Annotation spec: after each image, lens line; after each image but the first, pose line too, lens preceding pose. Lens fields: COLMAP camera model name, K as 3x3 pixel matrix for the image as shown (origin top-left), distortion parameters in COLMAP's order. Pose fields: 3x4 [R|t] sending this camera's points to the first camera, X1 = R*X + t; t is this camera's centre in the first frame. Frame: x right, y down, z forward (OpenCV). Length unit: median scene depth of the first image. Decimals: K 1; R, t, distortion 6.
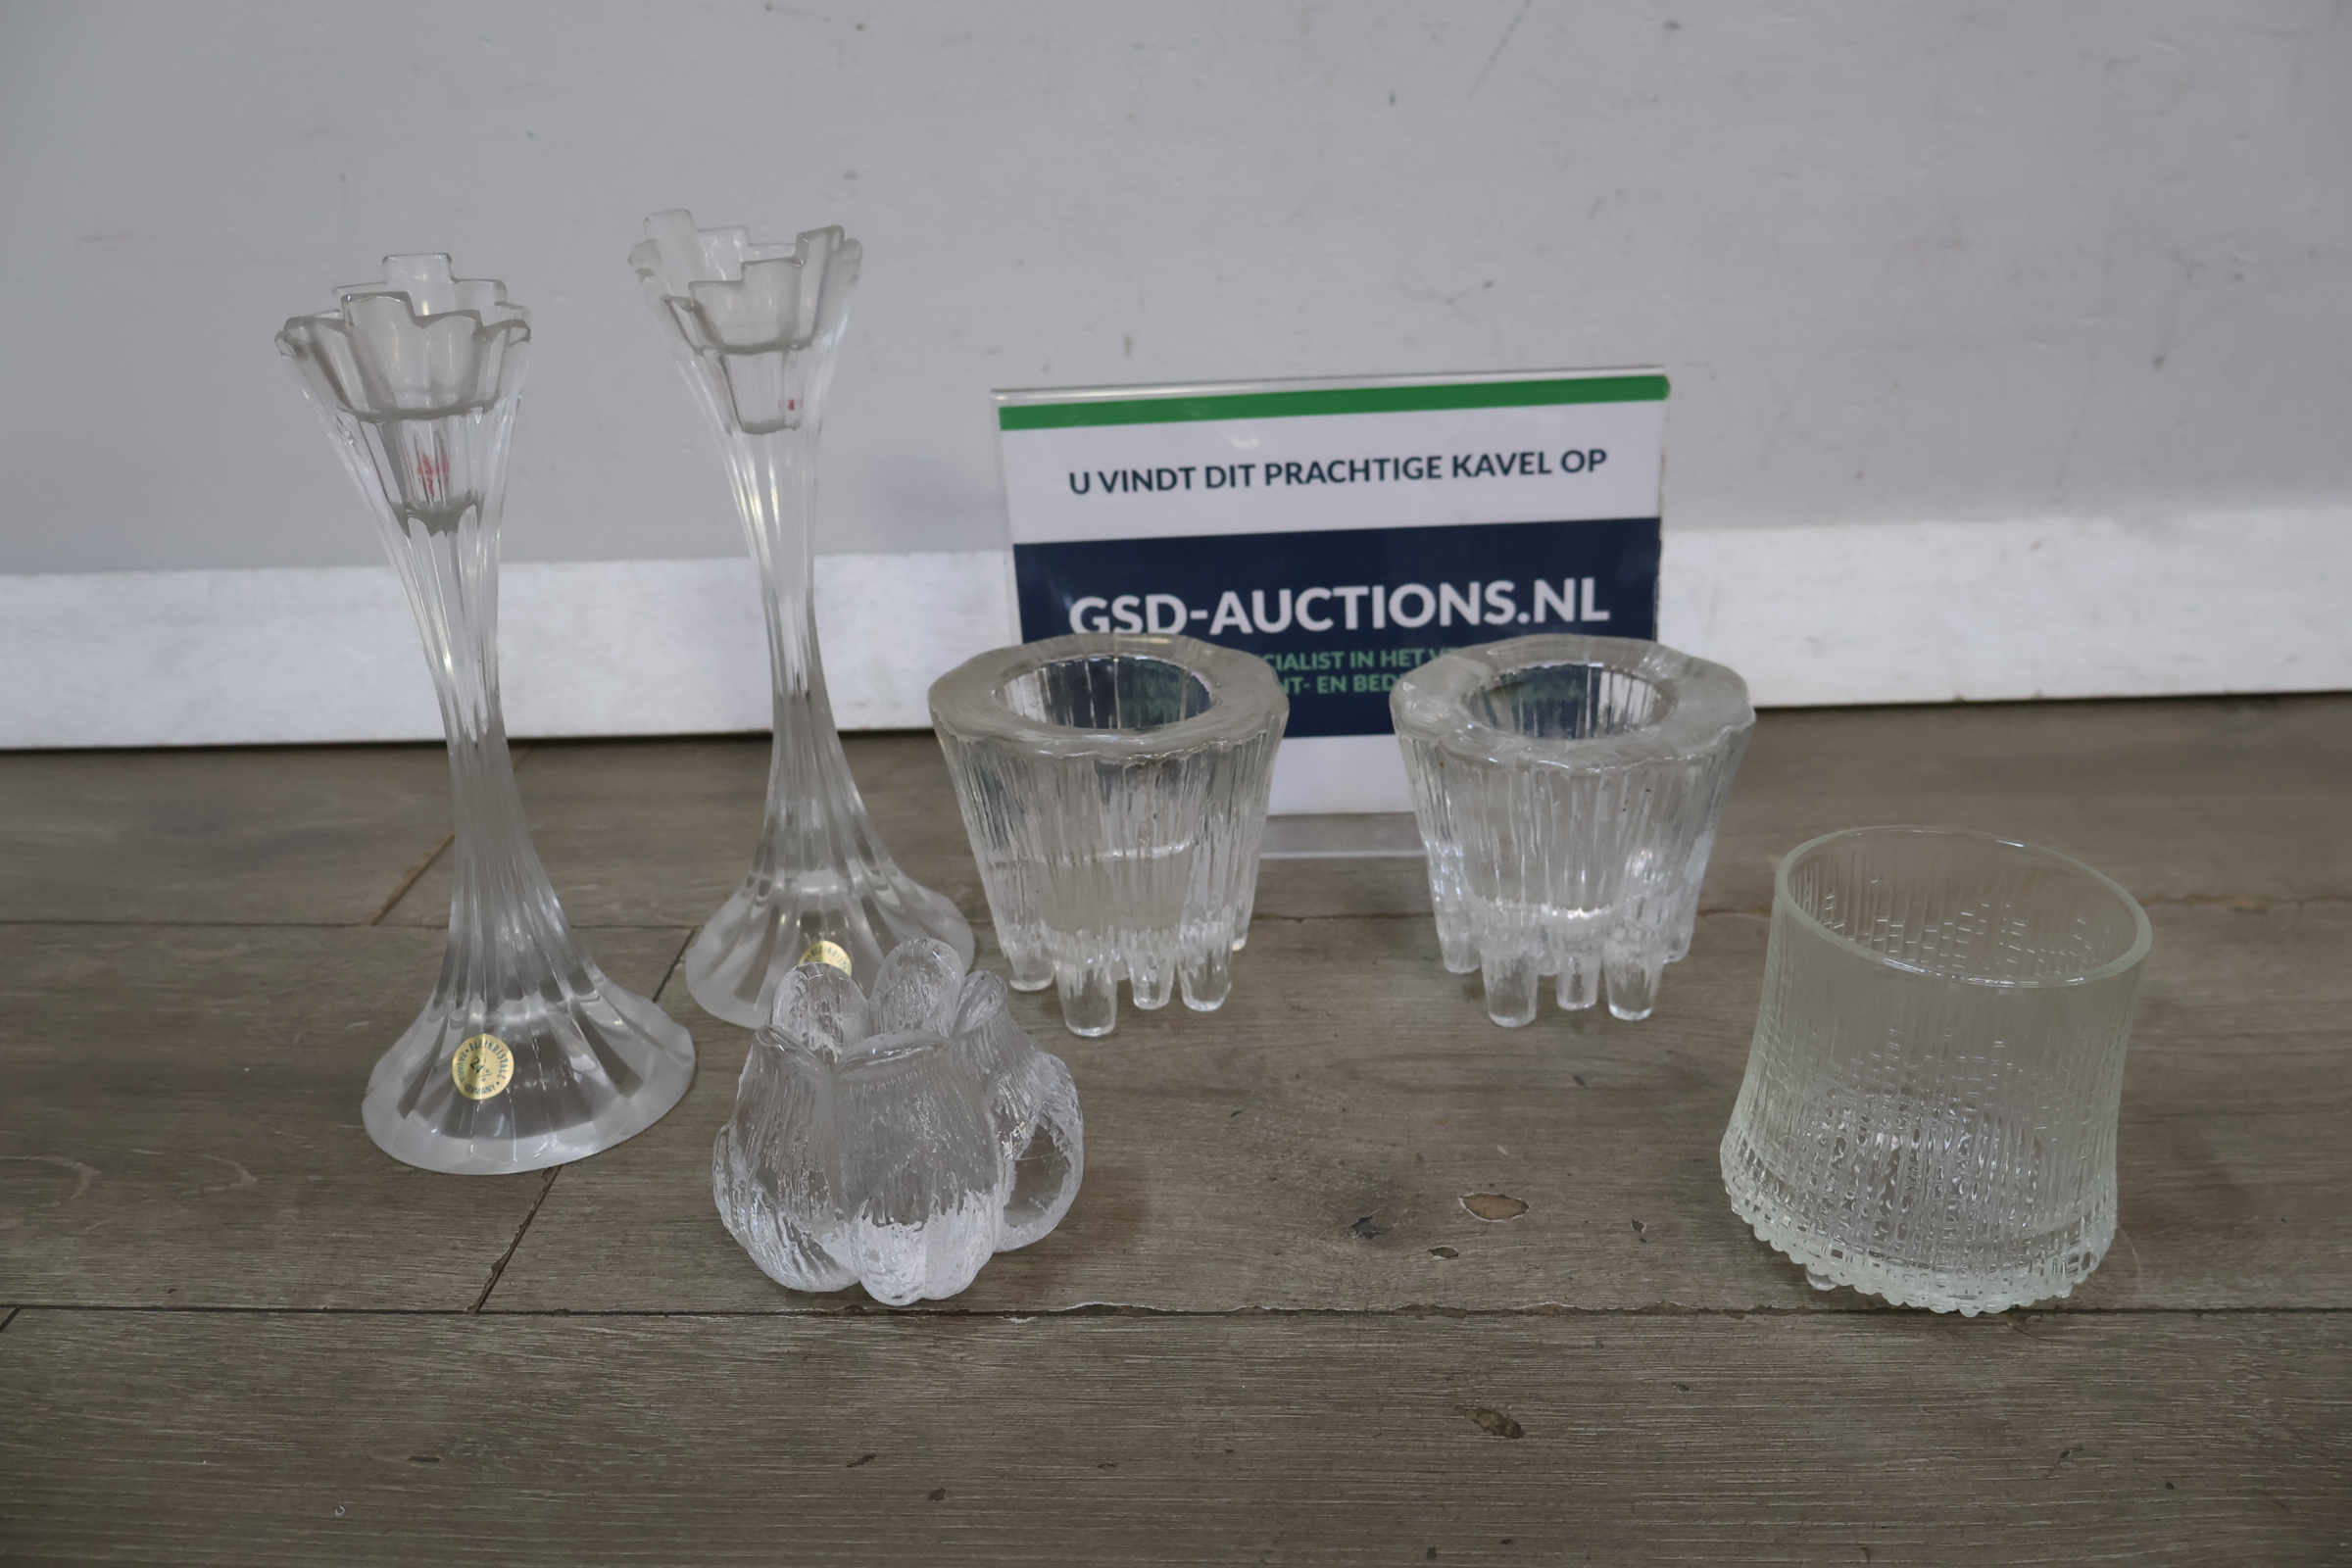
lens RADIAL K [[2182.8, 0, 1176.0], [0, 2182.8, 784.0], [0, 0, 1]] dist [0.010058, 0.007992]
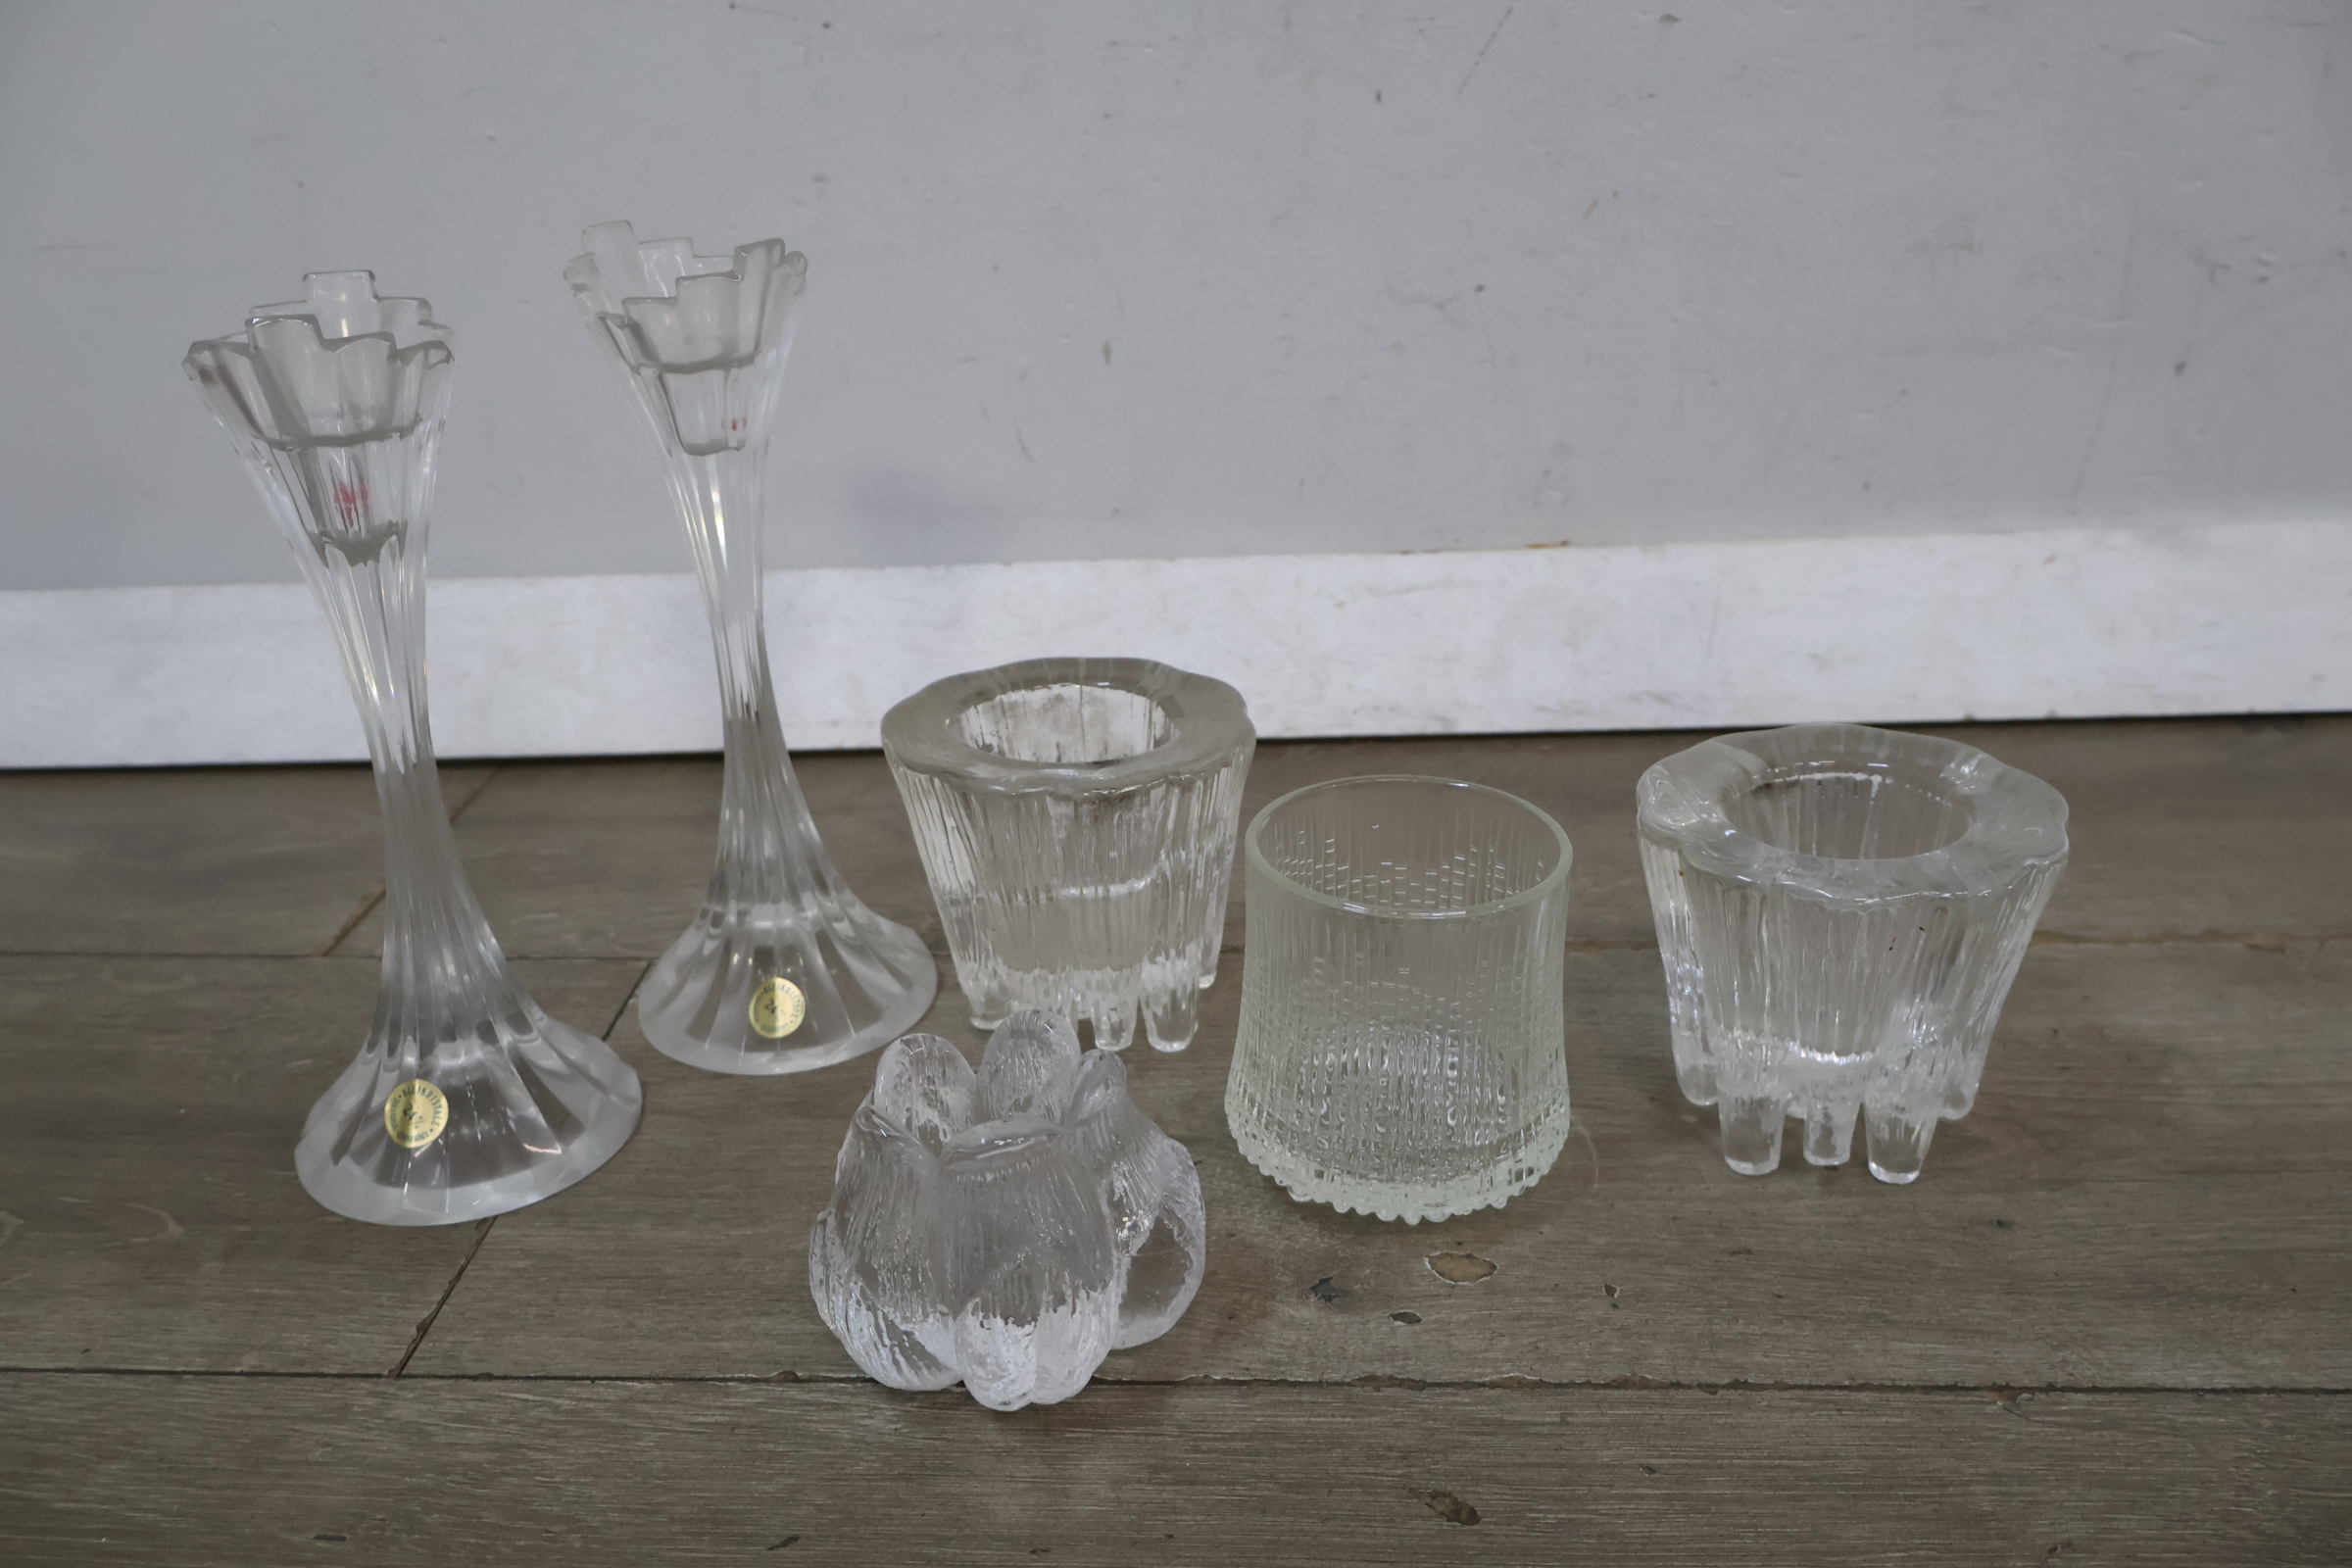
lens RADIAL K [[2175.2, 0, 1170.3], [0, 2175.2, 797.9], [0, 0, 1]] dist [0.012109, 0.006956]
pose [[0.999810, 0.000448, -0.019480, 0.038082], [-0.000184, 0.999908, 0.013571, -0.025340], [0.019484, -0.013565, 0.999718, 0.049757]]
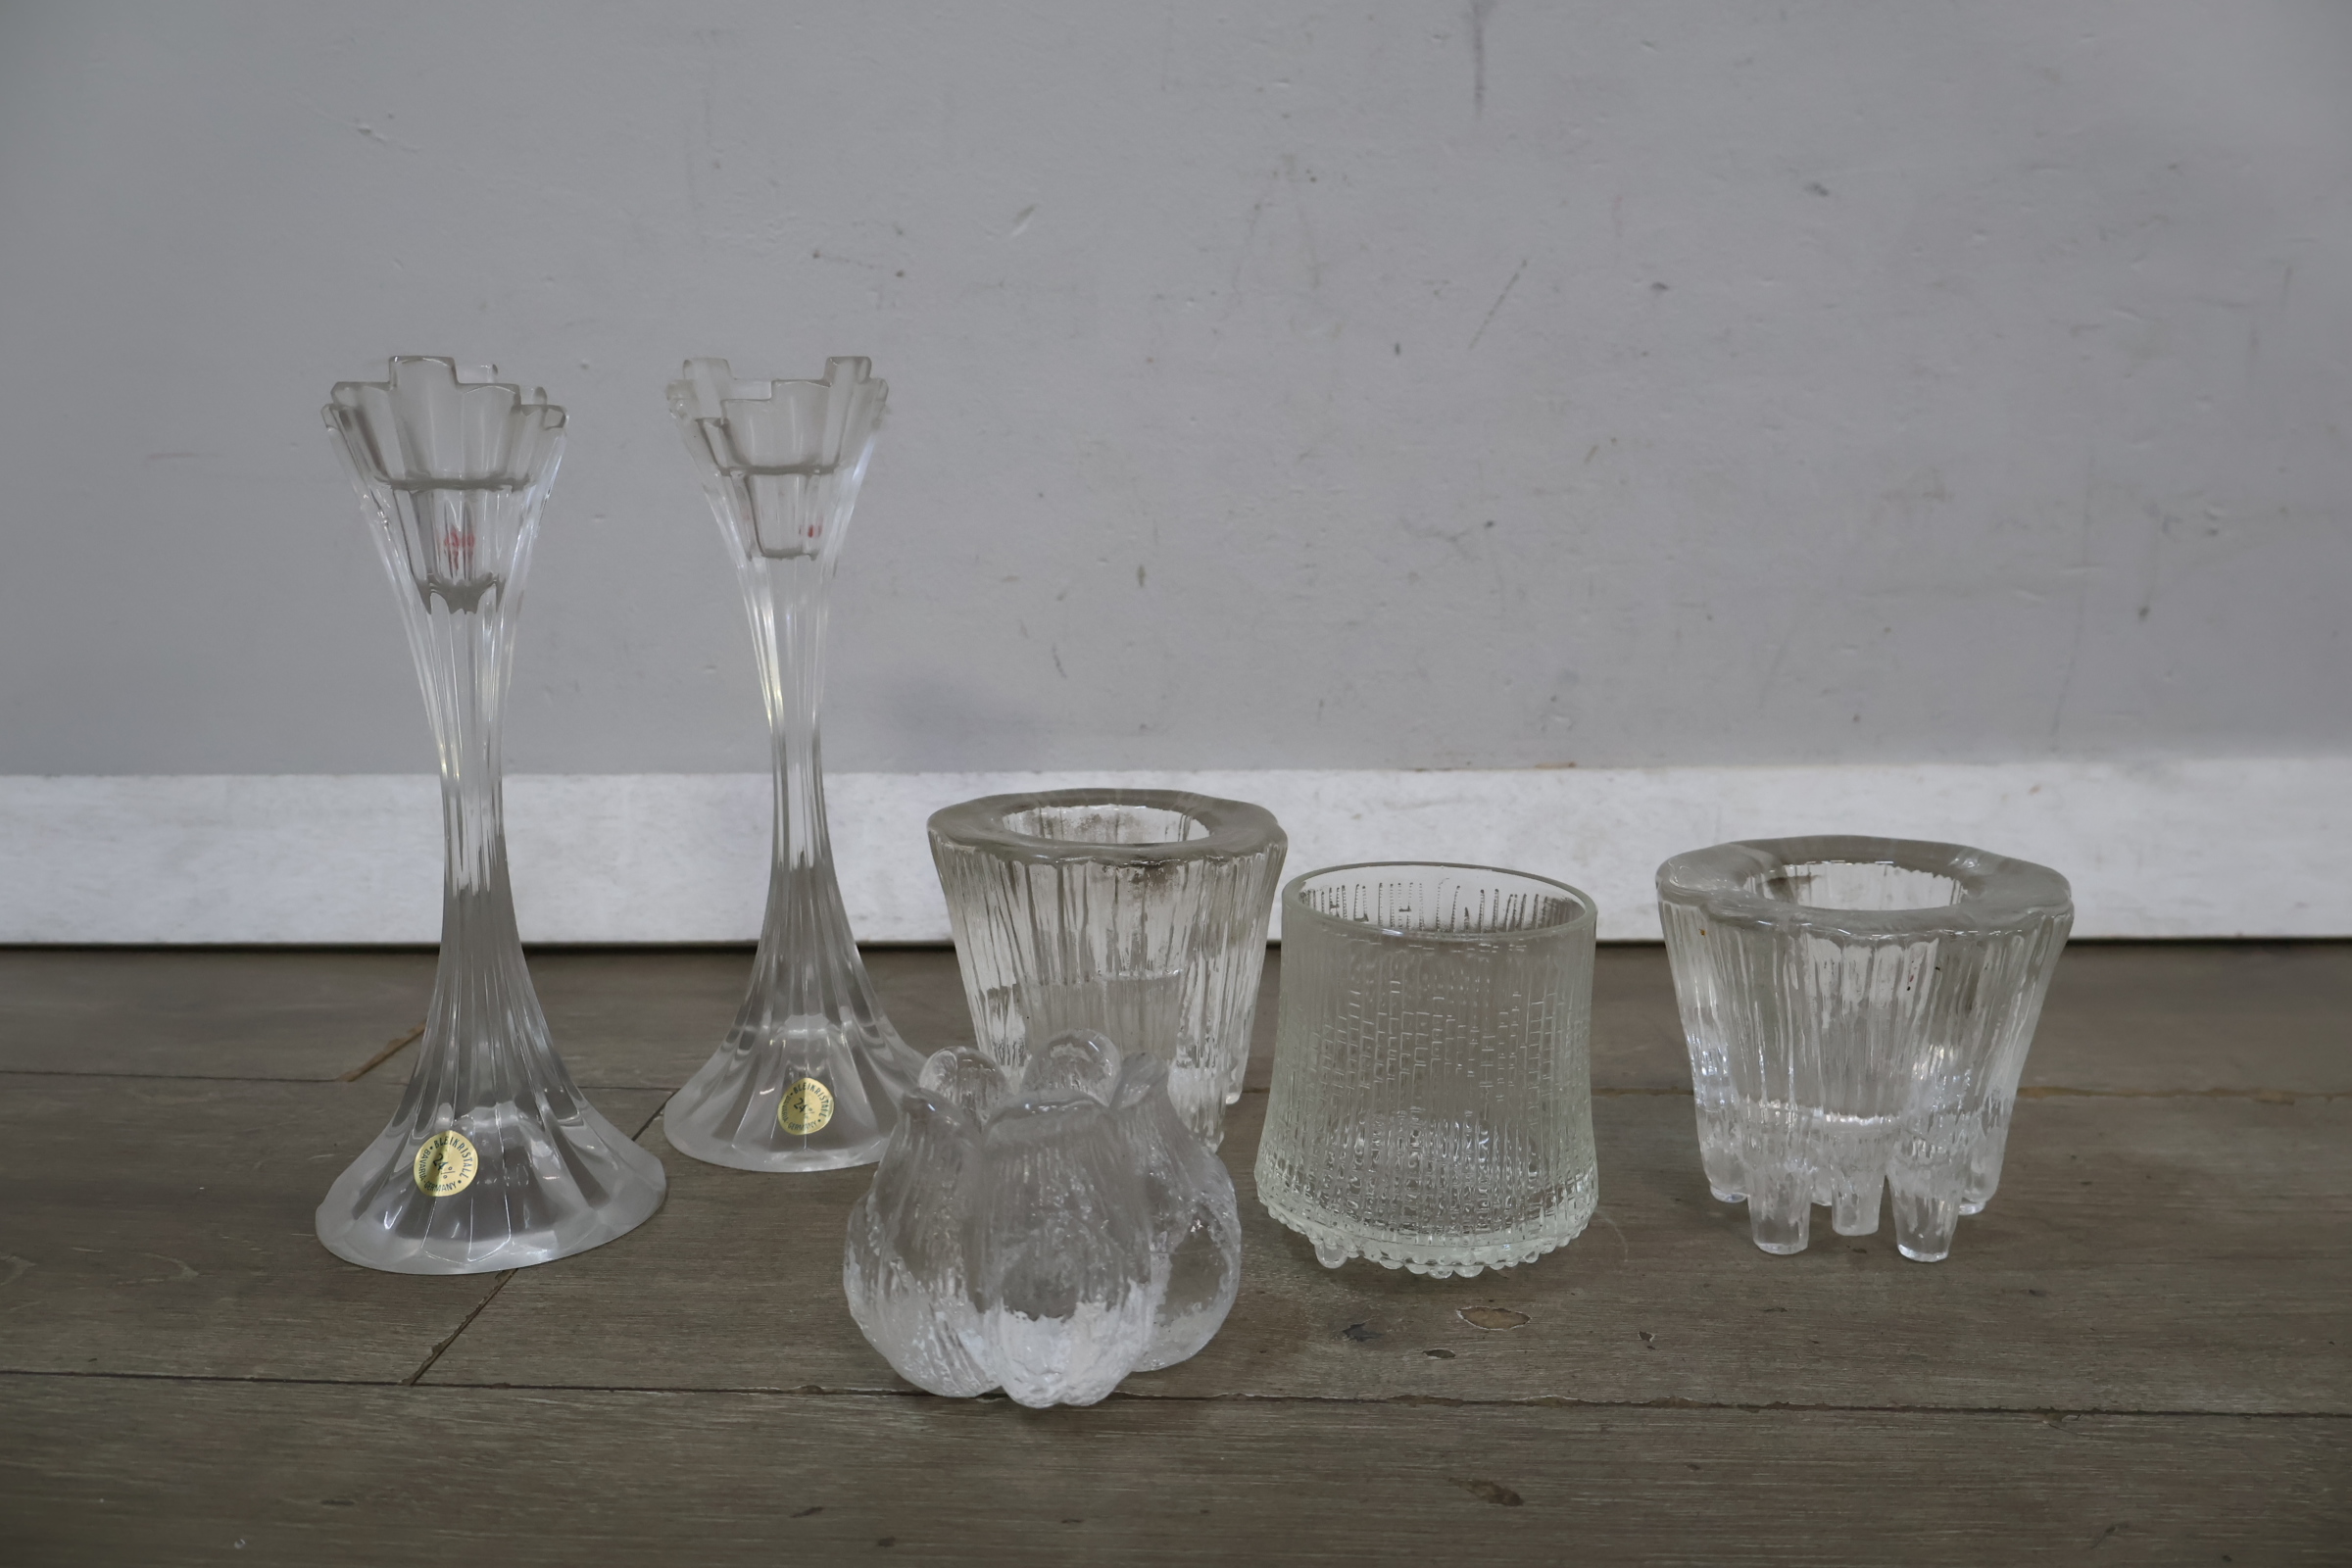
lens RADIAL K [[2180.2, 0, 1173.4], [0, 2180.2, 752.2], [0, 0, 1]] dist [0.015192, 0.001993]
pose [[0.999572, 0.026616, -0.012133, 0.012267], [-0.028705, 0.972338, -0.231808, 0.182274], [0.005627, 0.232057, 0.972686, 0.021855]]
